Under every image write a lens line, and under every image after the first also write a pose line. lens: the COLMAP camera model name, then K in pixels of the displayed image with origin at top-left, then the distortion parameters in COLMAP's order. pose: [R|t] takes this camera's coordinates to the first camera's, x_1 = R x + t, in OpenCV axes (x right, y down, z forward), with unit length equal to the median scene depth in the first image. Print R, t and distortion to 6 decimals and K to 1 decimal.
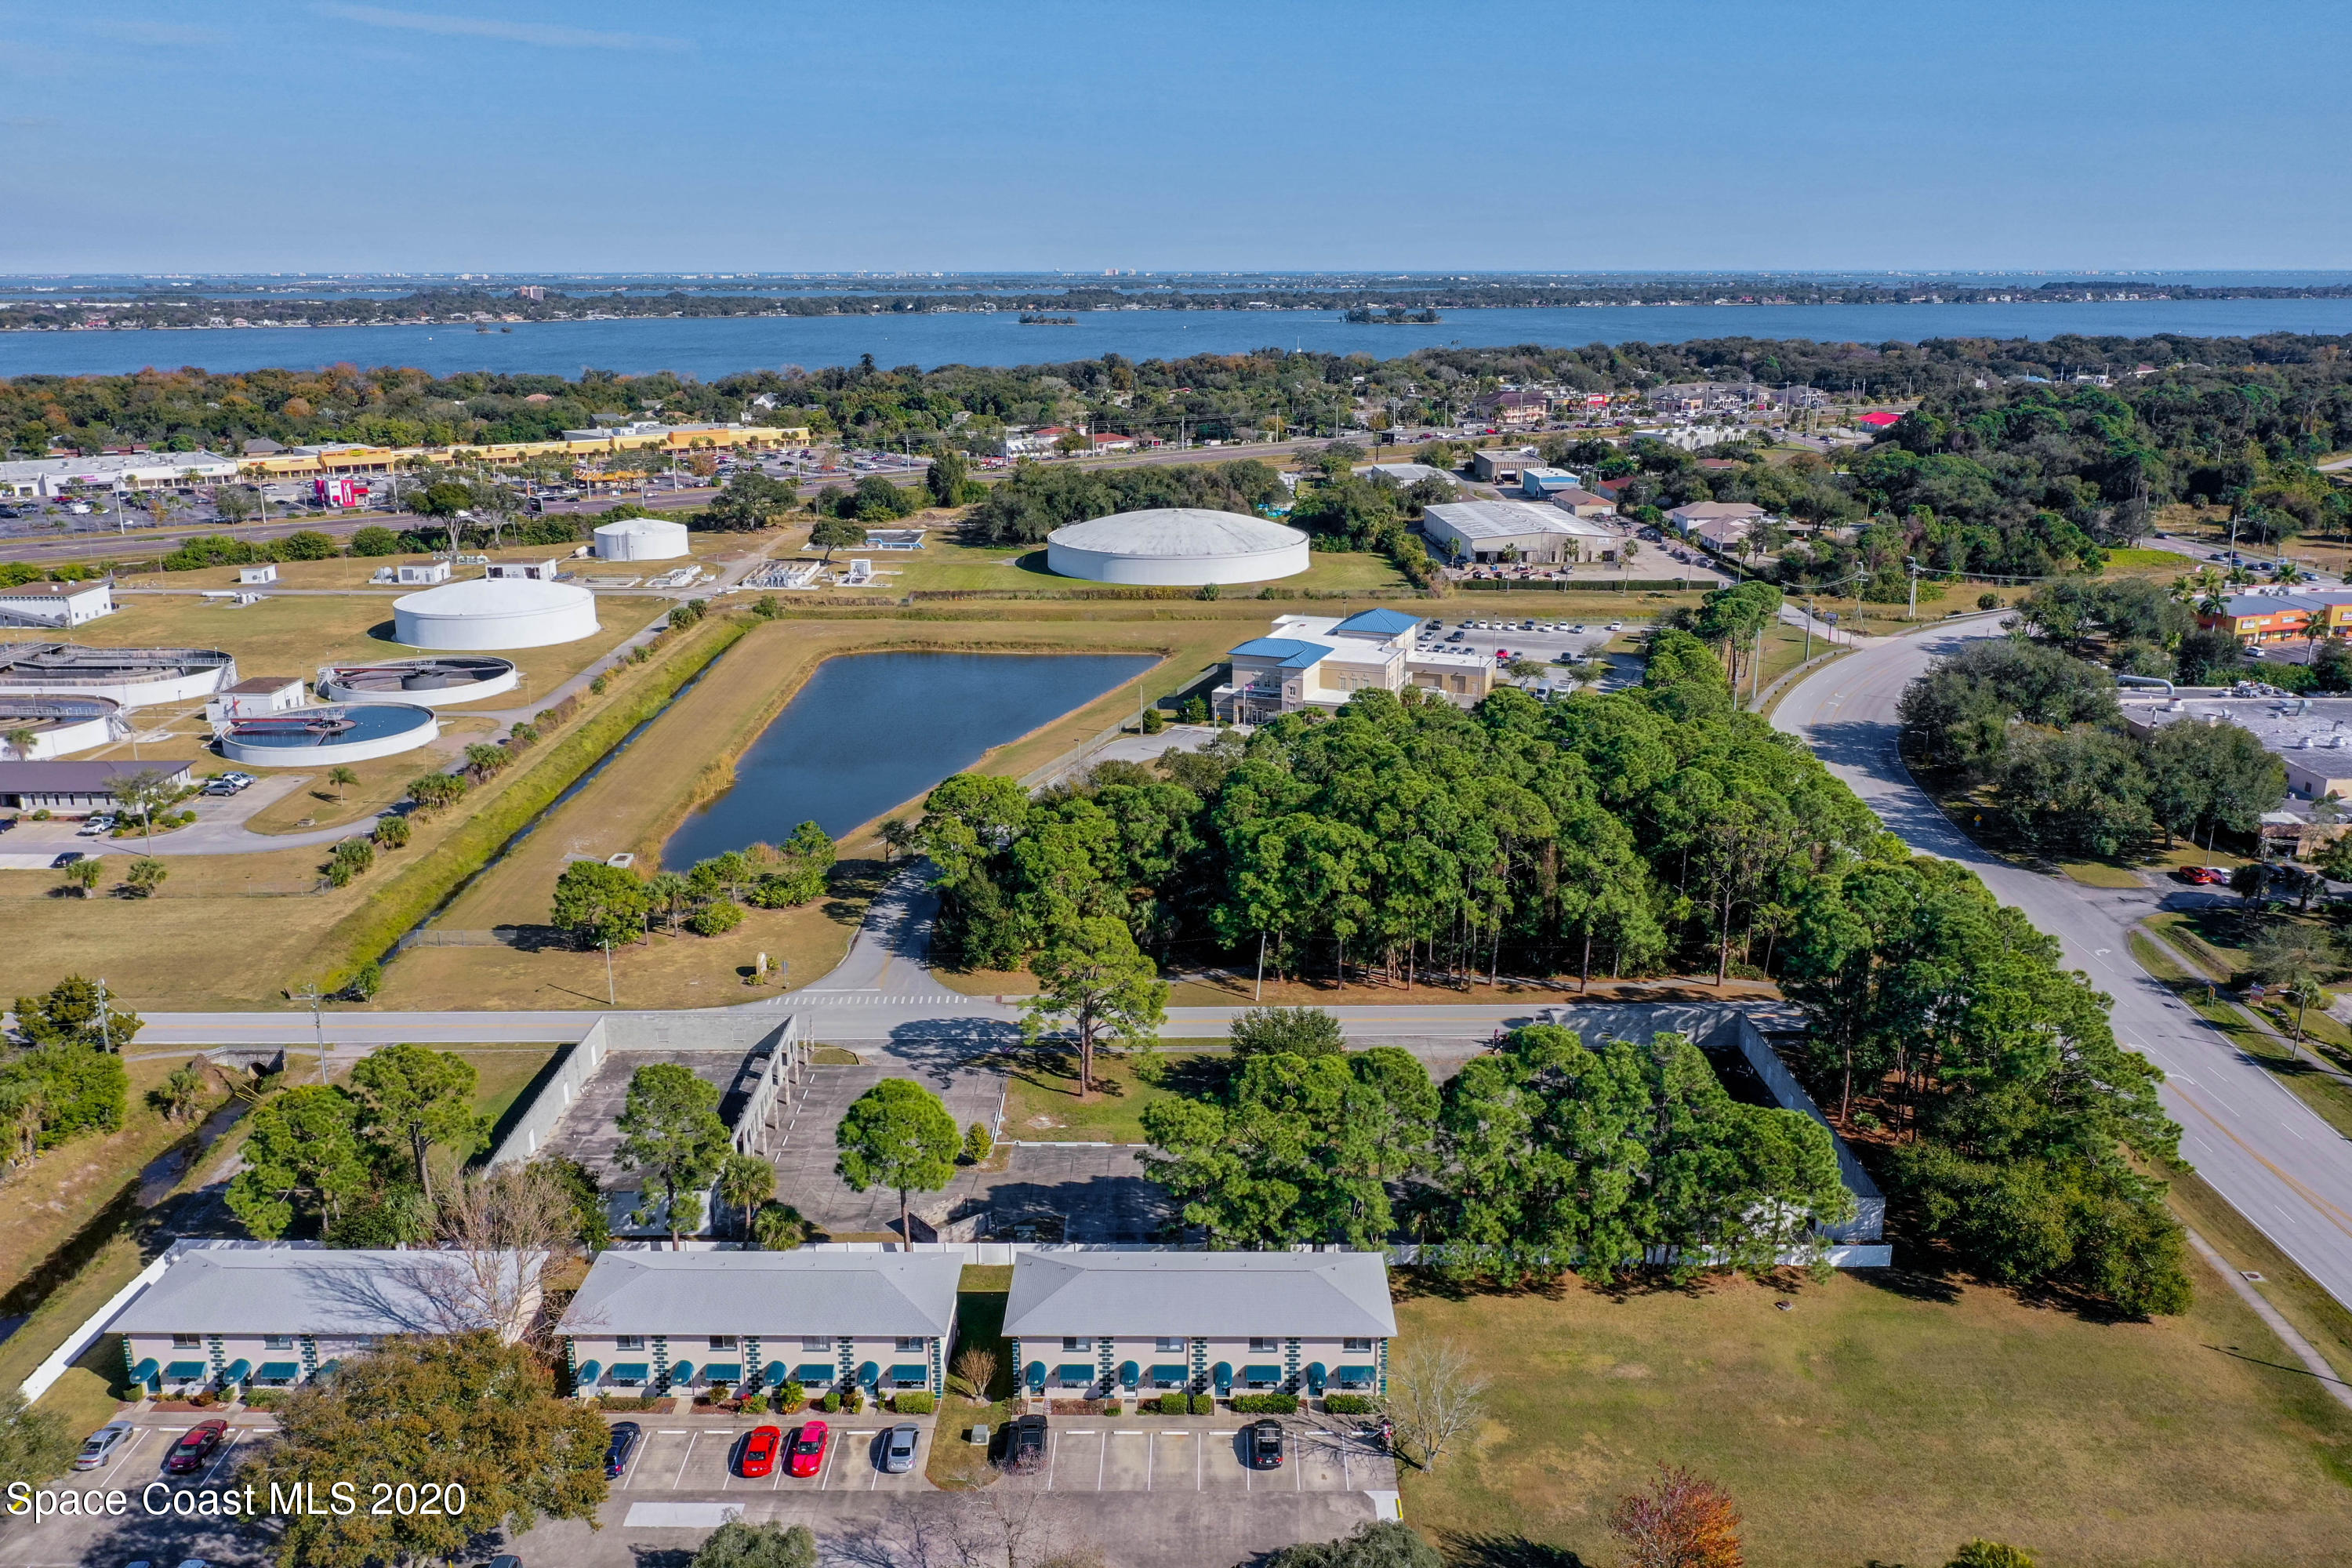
lens RADIAL K [[1758.2, 0, 1176.0], [0, 1758.2, 784.0], [0, 0, 1]] dist [-0.007596, -0.001817]
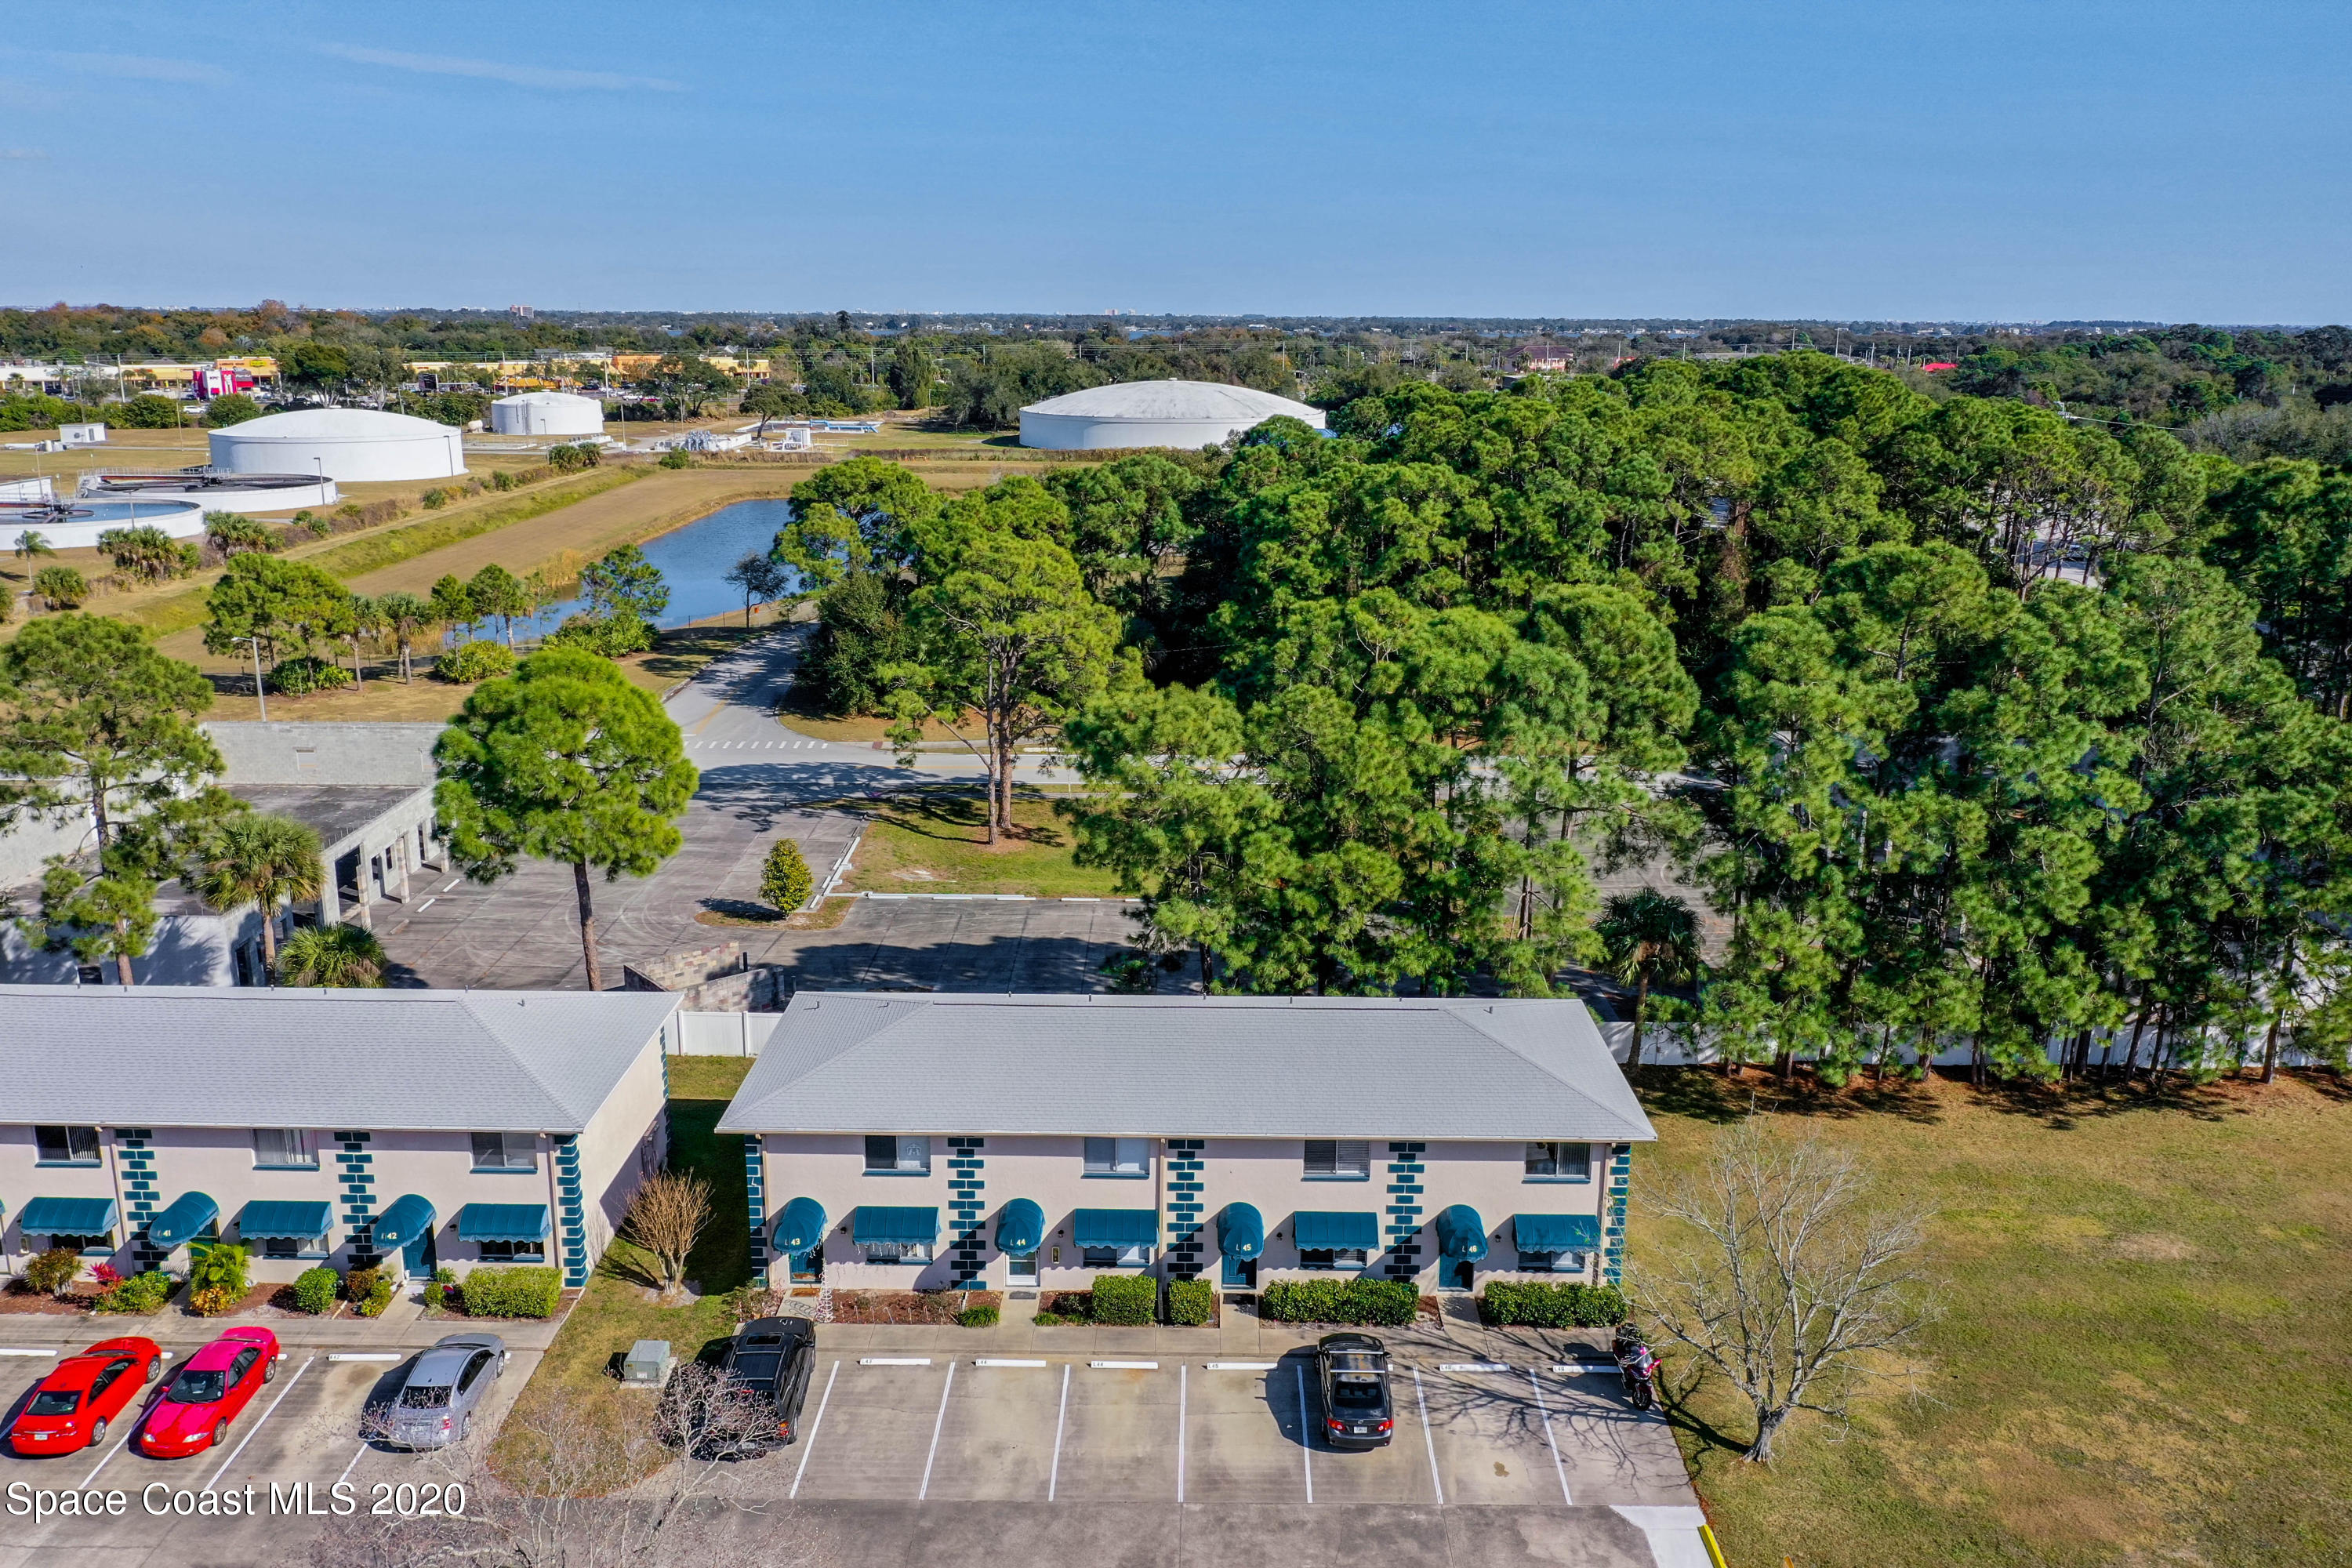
lens RADIAL K [[1758.2, 0, 1176.0], [0, 1758.2, 784.0], [0, 0, 1]] dist [-0.007596, -0.001817]
pose [[0.999952, 0.009329, 0.002846, 0.008820], [-0.009253, 0.999626, -0.025740, 0.238083], [-0.003085, 0.025712, 0.999665, 0.570805]]
